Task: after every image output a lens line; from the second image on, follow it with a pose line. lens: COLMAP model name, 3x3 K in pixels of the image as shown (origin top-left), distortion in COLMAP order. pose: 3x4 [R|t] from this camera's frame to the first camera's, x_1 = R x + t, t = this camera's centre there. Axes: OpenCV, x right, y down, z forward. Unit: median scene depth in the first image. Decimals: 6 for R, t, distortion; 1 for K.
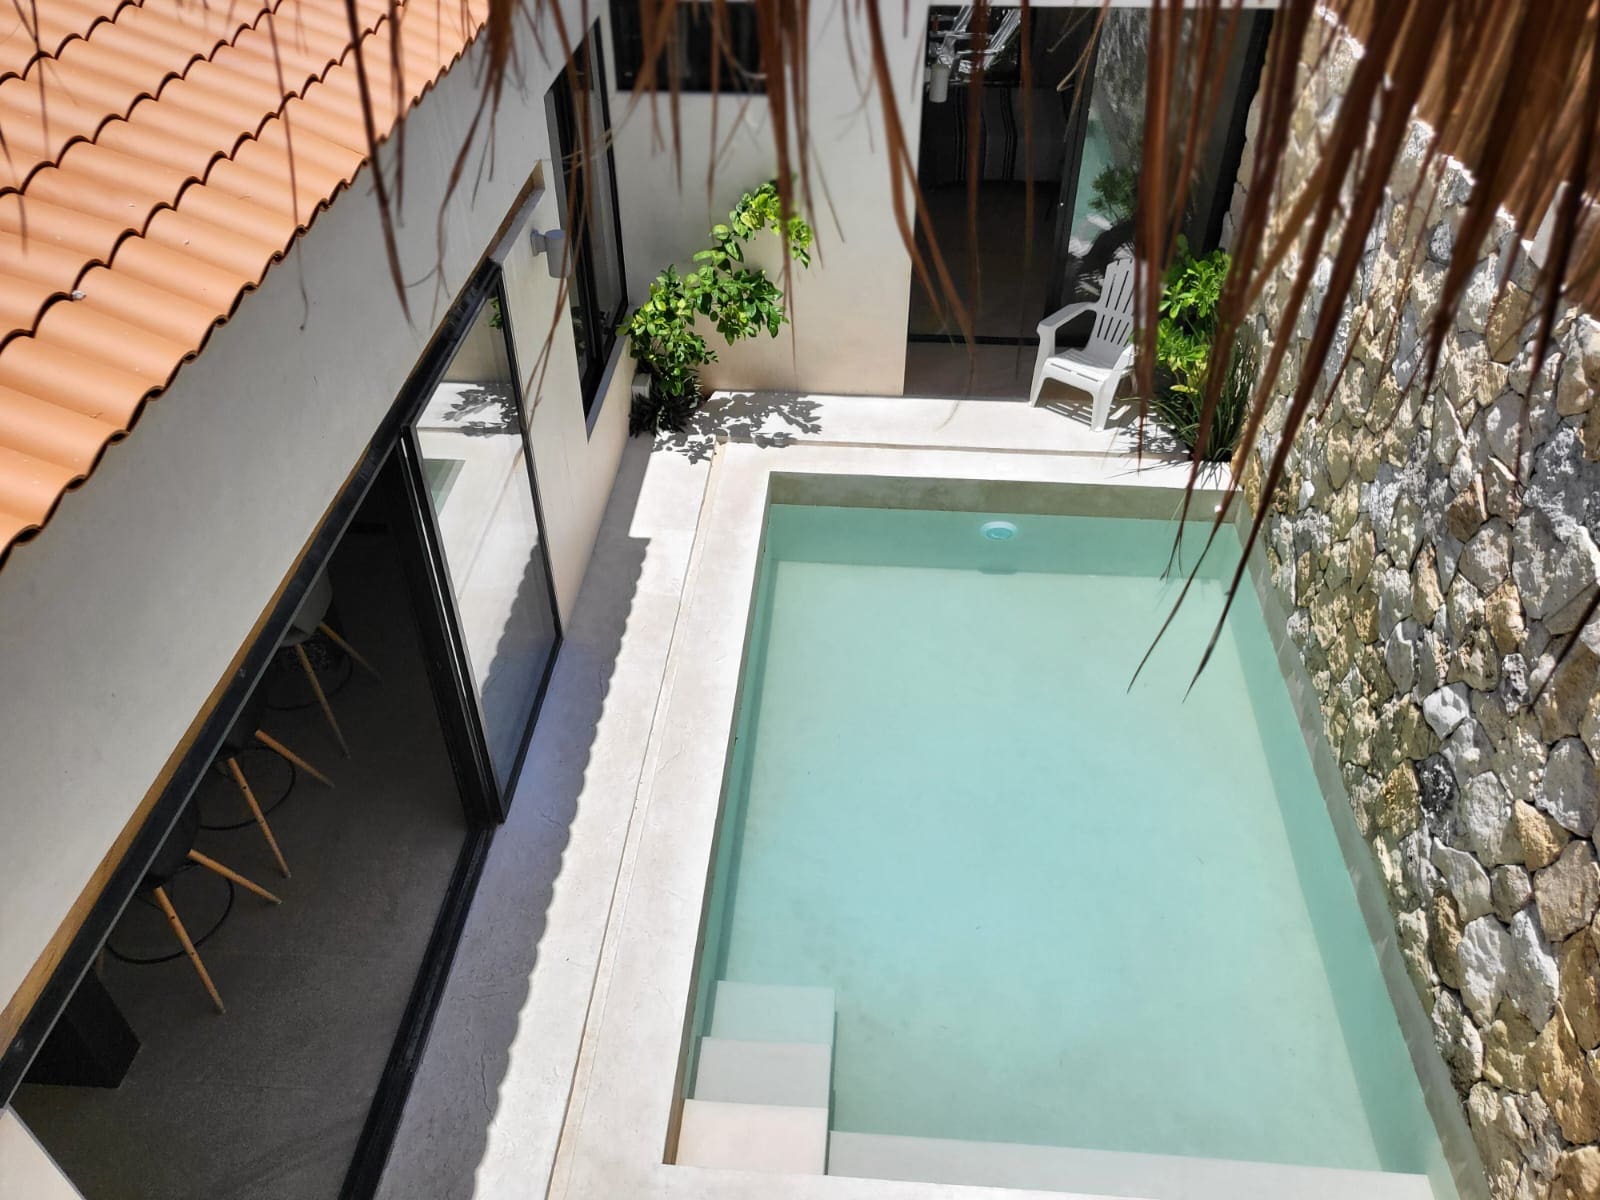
lens RADIAL K [[1218.9, 0, 800.0], [0, 1218.9, 600.0], [0, 0, 1]] dist [-0.004305, 0.000790]
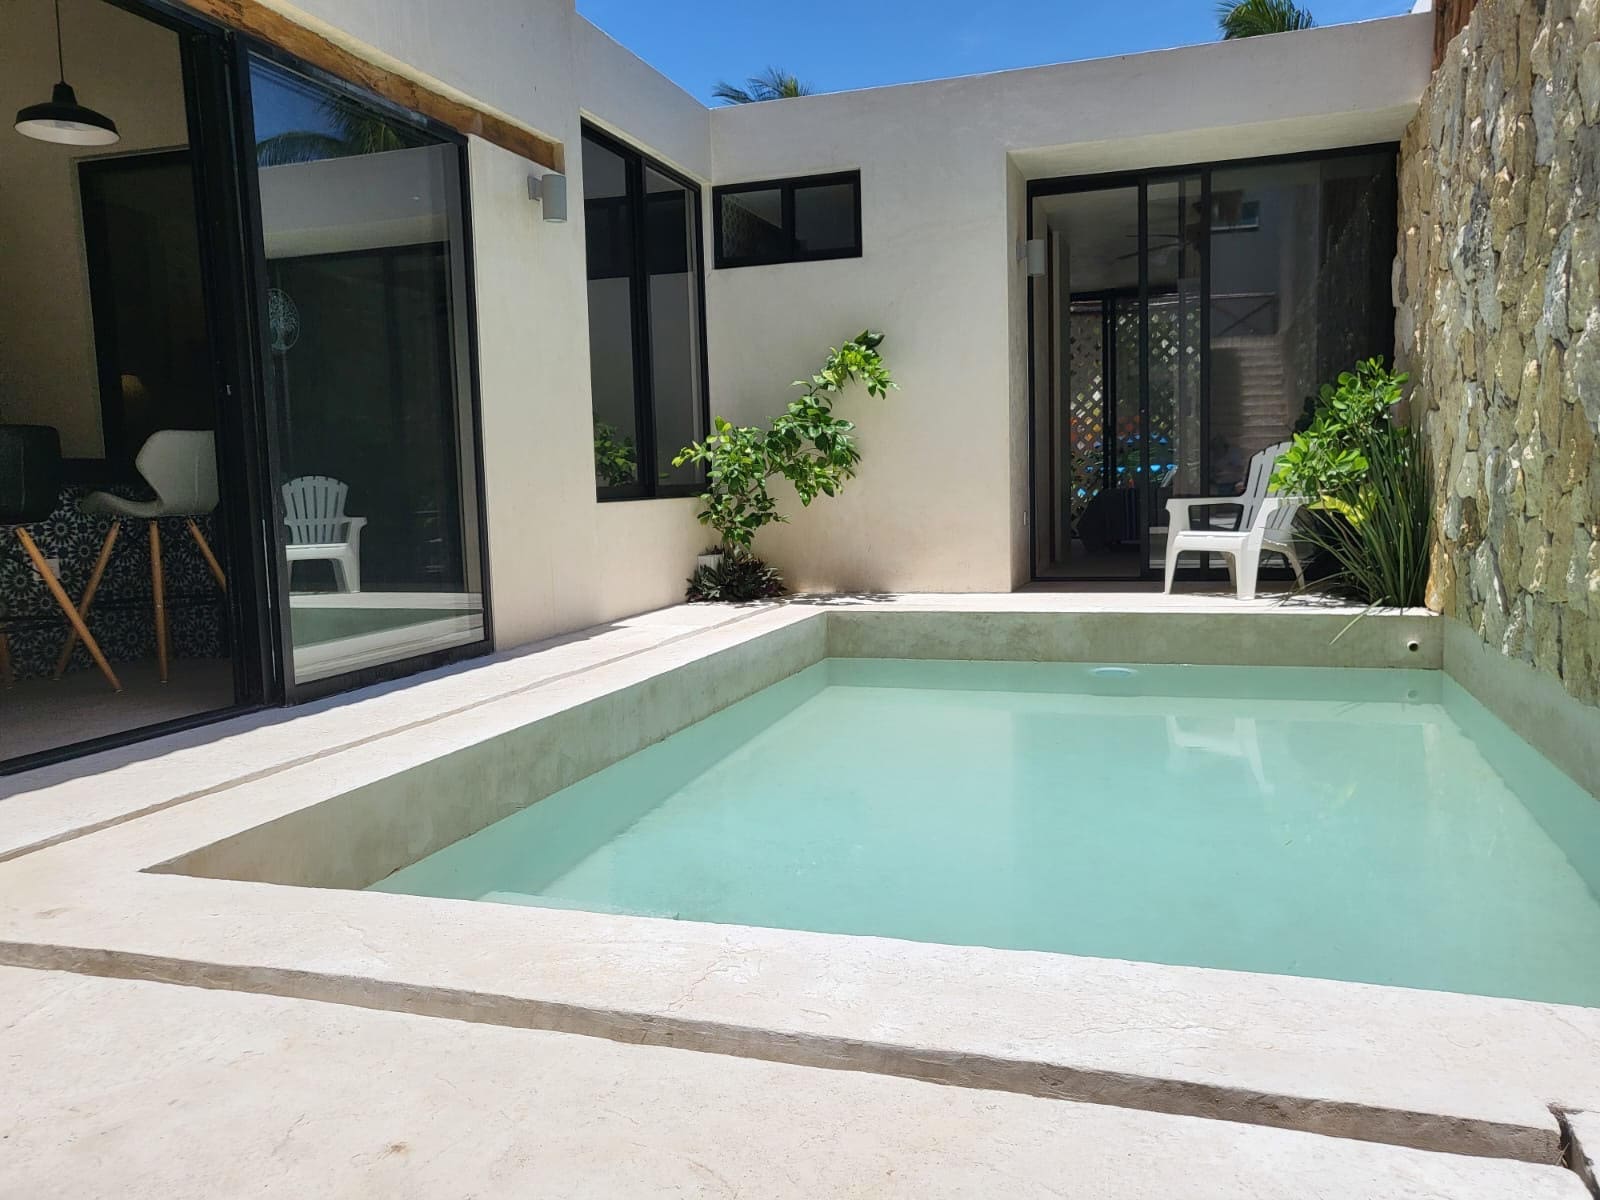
lens RADIAL K [[1218.9, 0, 800.0], [0, 1218.9, 600.0], [0, 0, 1]] dist [-0.004305, 0.000790]
pose [[0.968554, -0.010827, -0.248566, 0.165911], [-0.131449, 0.825969, -0.548175, 0.349273], [0.211243, 0.563611, 0.798573, 0.315489]]
